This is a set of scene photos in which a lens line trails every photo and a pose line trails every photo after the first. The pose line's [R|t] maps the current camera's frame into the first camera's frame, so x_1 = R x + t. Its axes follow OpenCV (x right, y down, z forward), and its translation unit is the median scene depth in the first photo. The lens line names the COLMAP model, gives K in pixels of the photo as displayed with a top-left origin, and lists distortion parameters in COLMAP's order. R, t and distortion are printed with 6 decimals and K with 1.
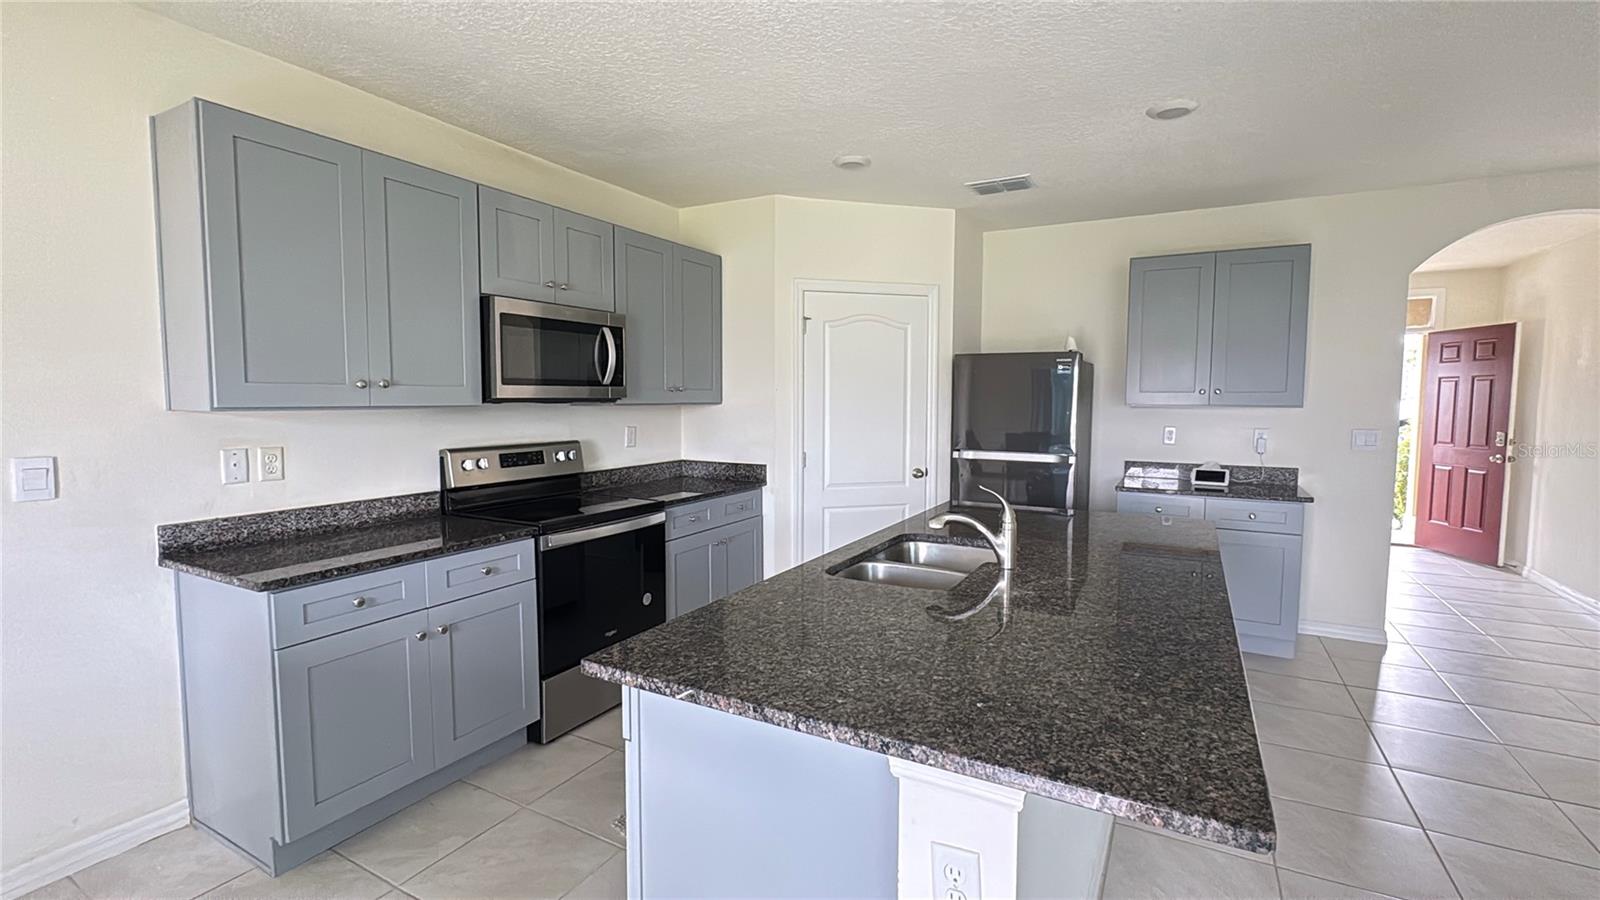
lens RADIAL K [[702.4, 0, 801.1], [0, 702.4, 444.0], [0, 0, 1]] dist [-0.000825, -0.000266]
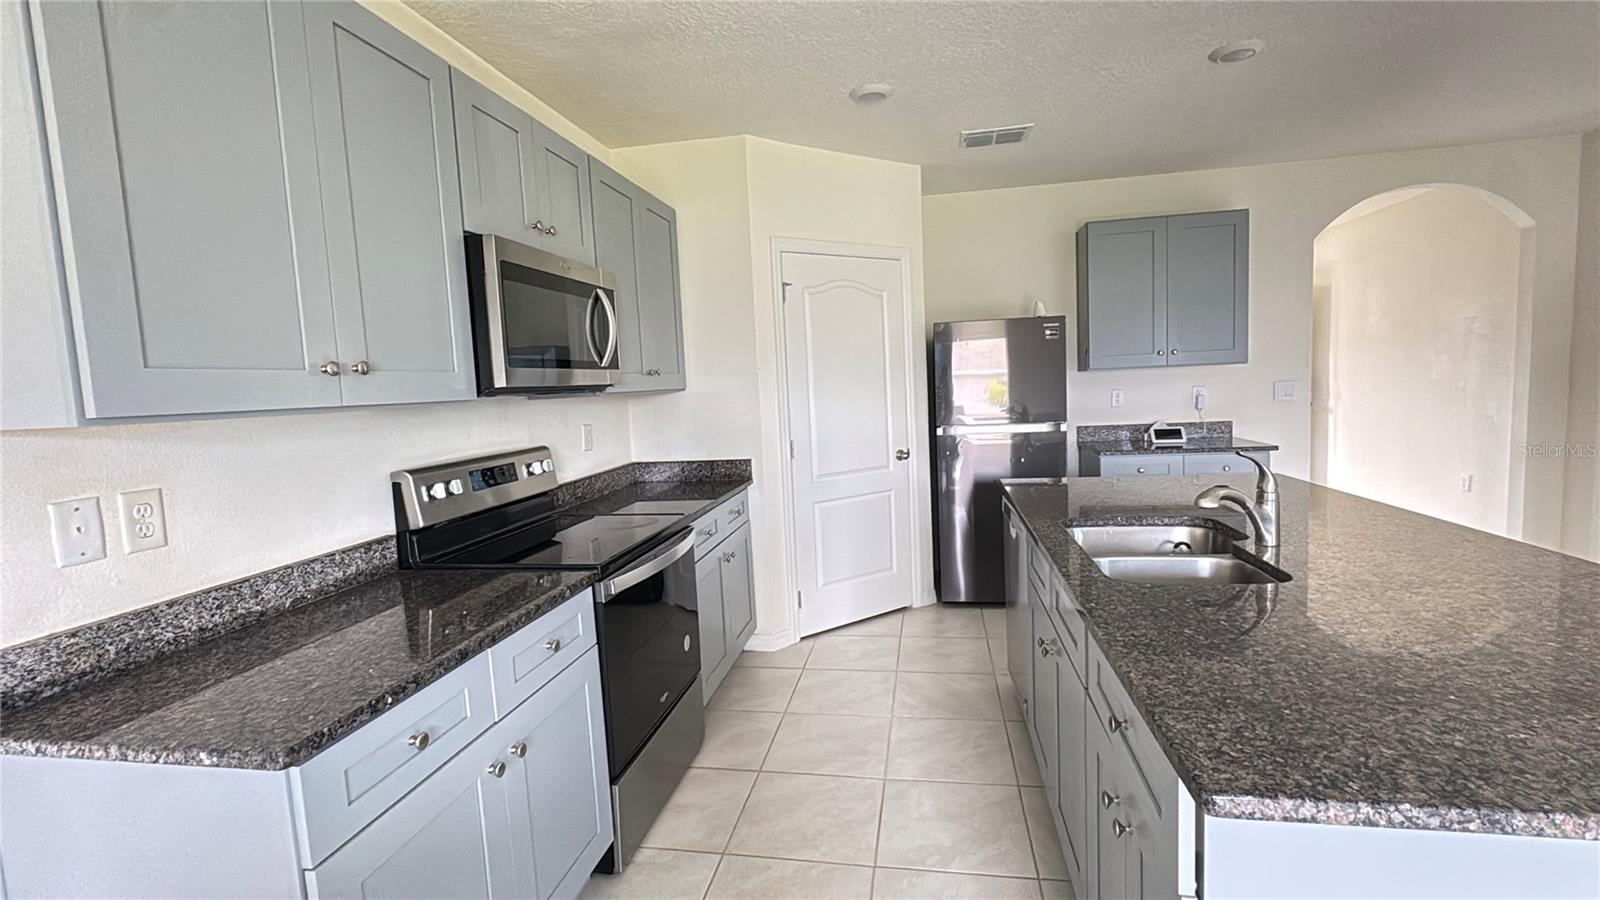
lens RADIAL K [[702.4, 0, 801.6], [0, 702.4, 444.6], [0, 0, 1]] dist [-0.000825, -0.000266]
pose [[0.947275, -0.077136, 0.310998, -0.353249], [0.072877, 0.997020, 0.025309, -0.006326], [-0.312023, -0.001310, 0.950074, 0.253697]]
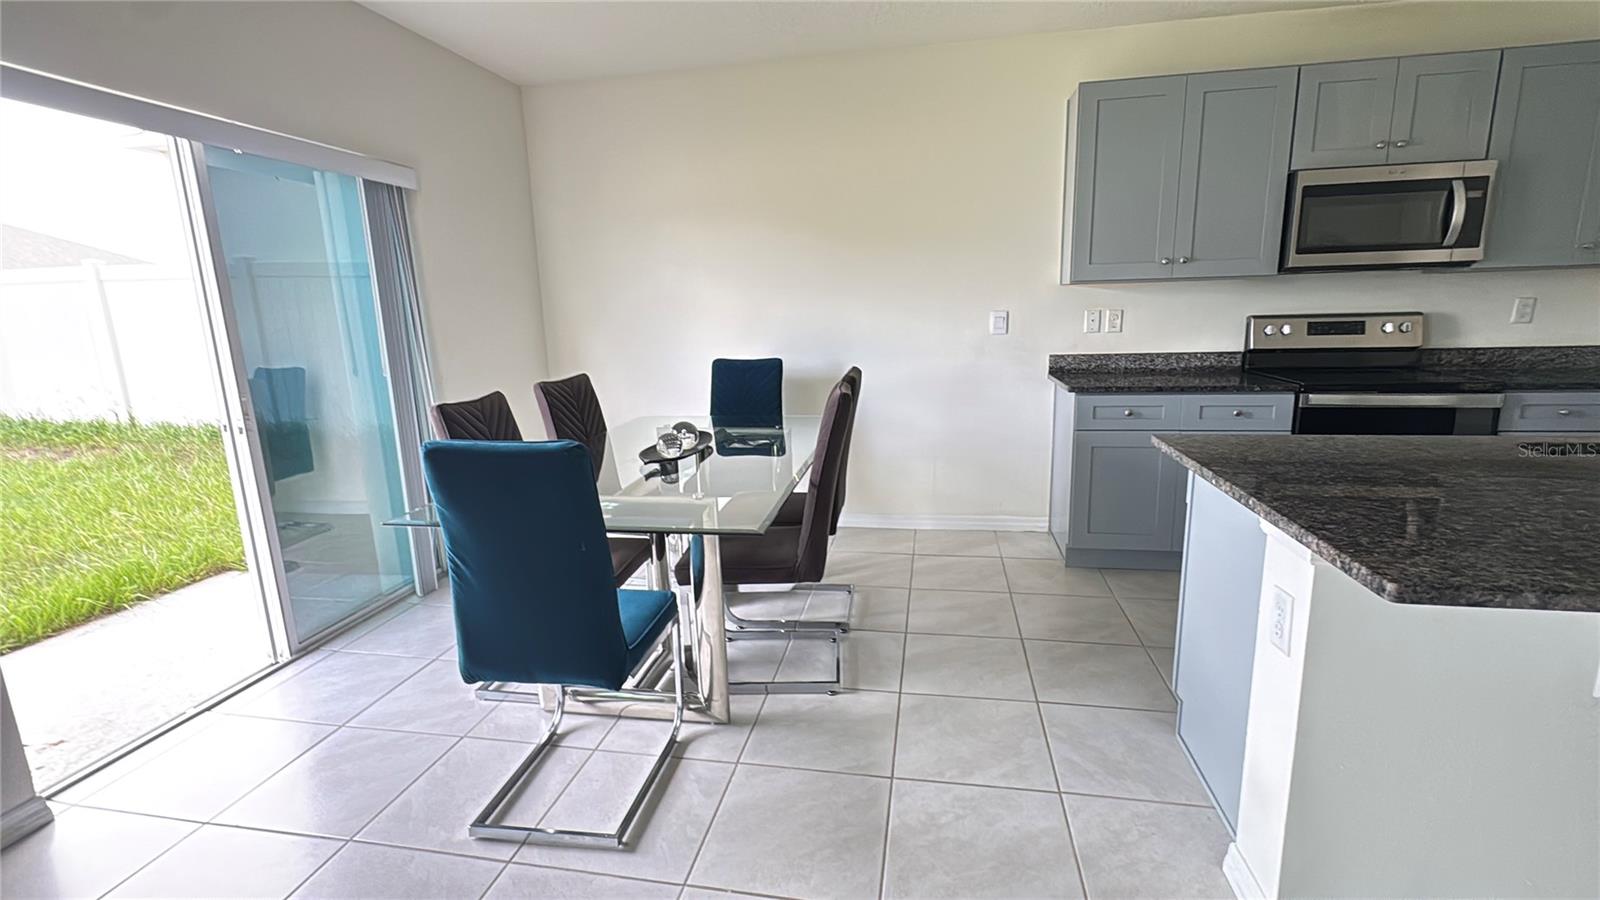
lens RADIAL K [[702.4, 0, 801.9], [0, 702.4, 448.3], [0, 0, 1]] dist [-0.000825, -0.000266]
pose [[0.313420, 0.178404, -0.932706, 0.387397], [-0.034705, 0.983690, 0.176494, 0.044325], [0.948980, -0.022947, 0.314500, -0.081606]]
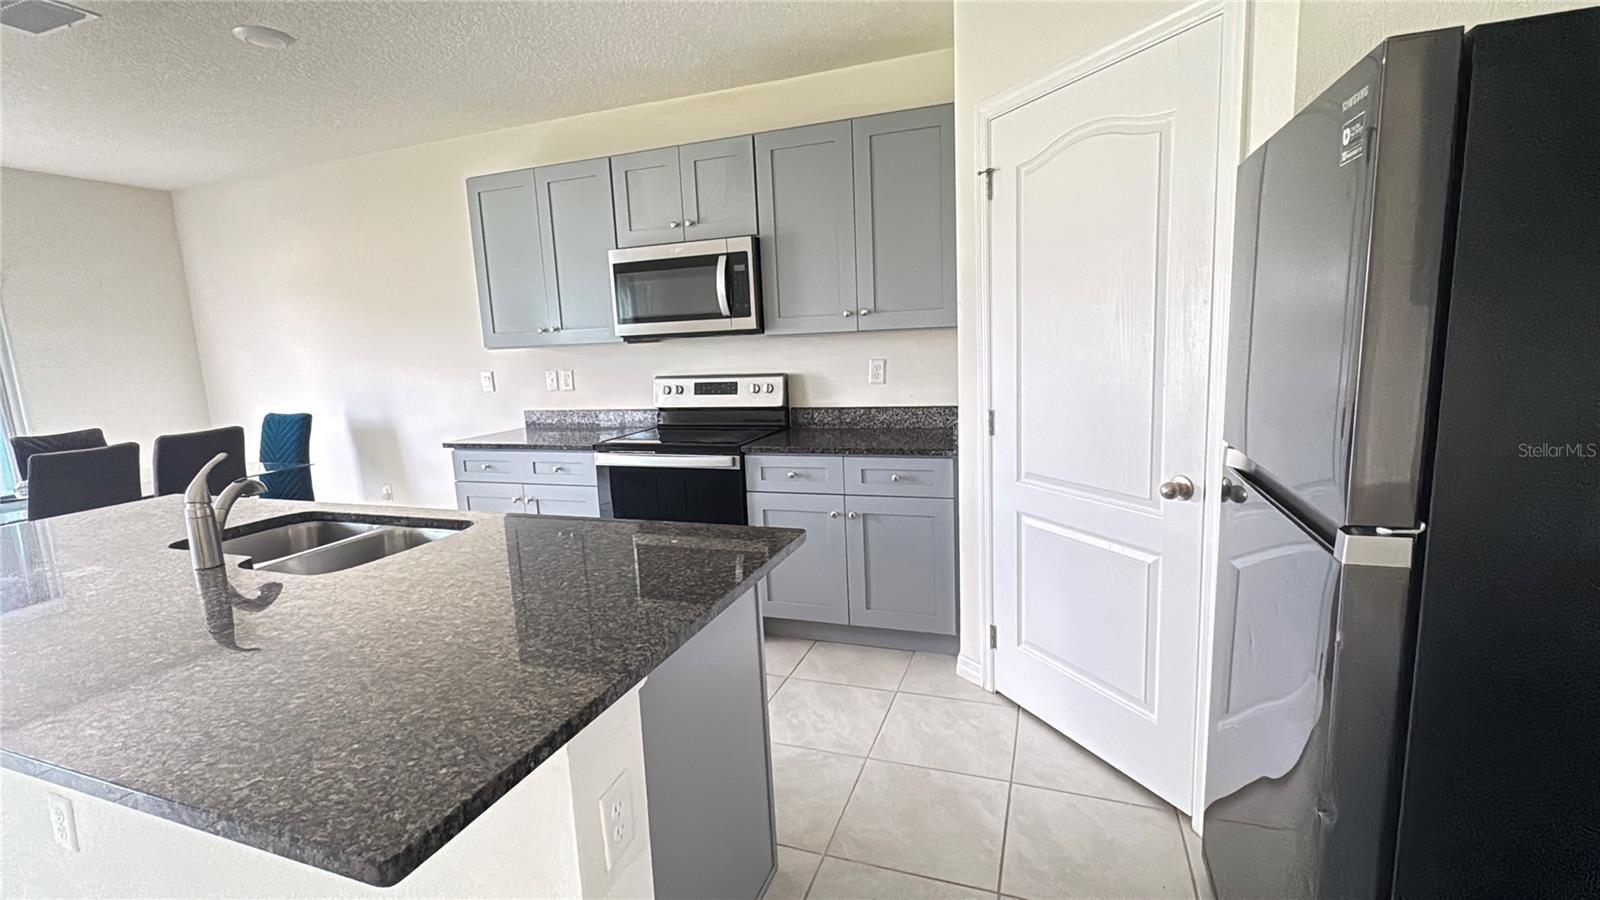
lens RADIAL K [[702.4, 0, 800.1], [0, 702.4, 451.6], [0, 0, 1]] dist [-0.000825, -0.000266]
pose [[0.153160, 0.152390, -0.976381, 0.782713], [-0.021890, 0.988319, 0.150820, -0.054474], [0.987959, -0.001726, 0.154707, 1.057162]]
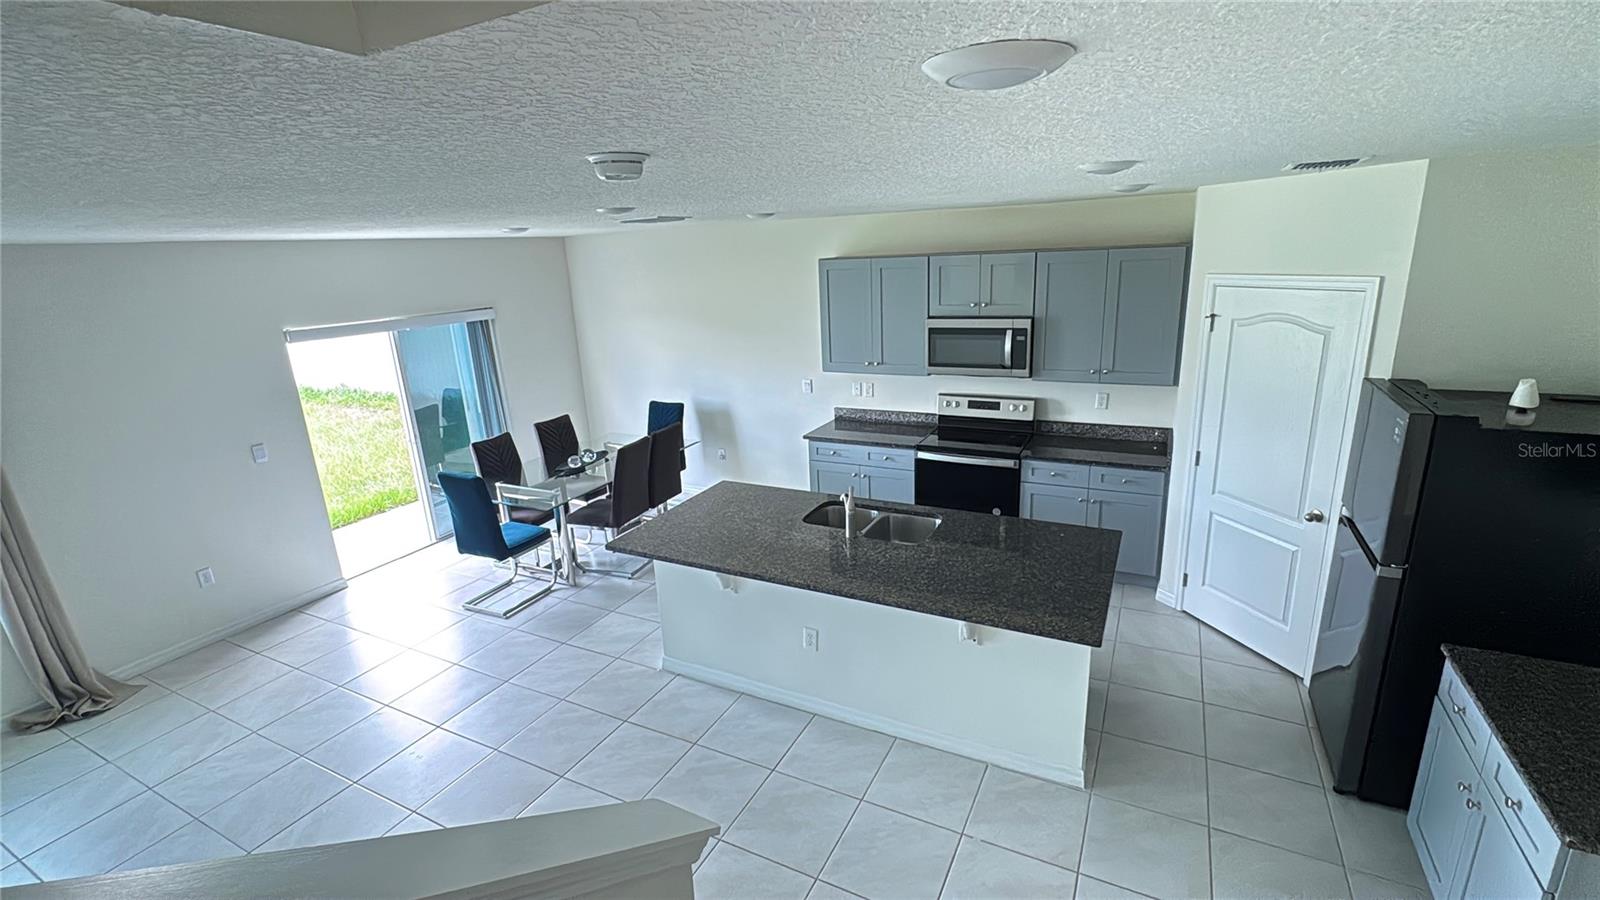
lens RADIAL K [[702.4, 0, 802.4], [0, 702.4, 449.7], [0, 0, 1]] dist [-0.000825, -0.000266]
pose [[0.029853, 0.271771, -0.961899, 1.325180], [-0.021424, 0.962280, 0.271214, -0.347439], [0.999325, 0.012511, 0.034549, 0.570881]]
